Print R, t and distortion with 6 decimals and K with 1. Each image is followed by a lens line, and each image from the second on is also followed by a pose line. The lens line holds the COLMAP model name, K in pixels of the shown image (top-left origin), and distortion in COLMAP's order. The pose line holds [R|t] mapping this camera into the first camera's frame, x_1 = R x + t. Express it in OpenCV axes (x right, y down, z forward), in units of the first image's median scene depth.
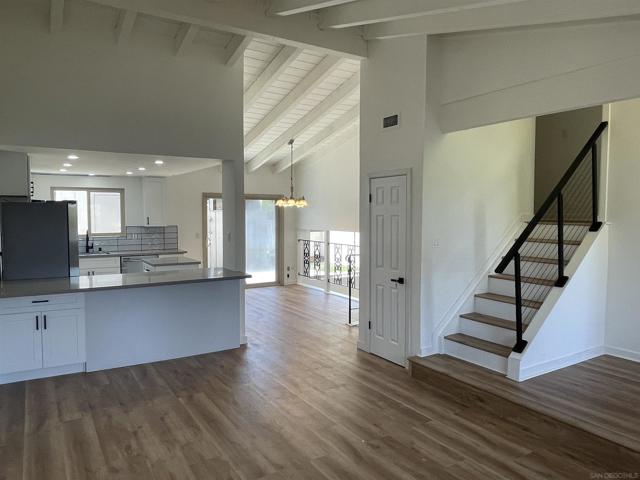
lens RADIAL K [[457.8, 0, 320.0], [0, 457.8, 238.5], [0, 0, 1]] dist [0.005285, -0.028125]
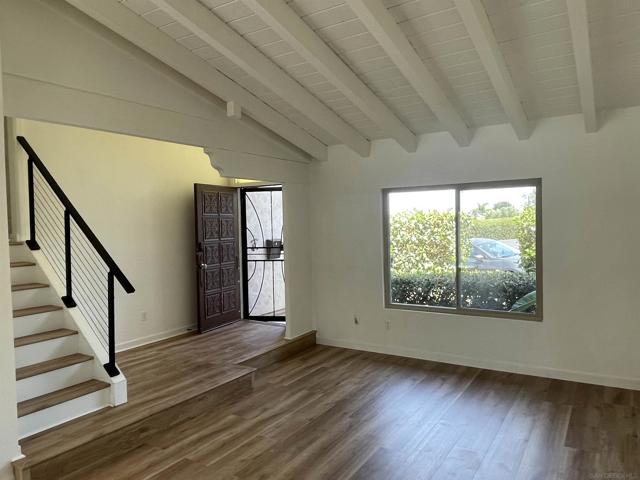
lens RADIAL K [[457.8, 0, 319.2], [0, 457.8, 239.5], [0, 0, 1]] dist [0.005285, -0.028125]
pose [[-0.432576, -0.033229, 0.900985, -0.668388], [0.067392, 0.995333, 0.069065, -0.080912], [-0.899075, 0.090595, -0.428318, 1.097086]]
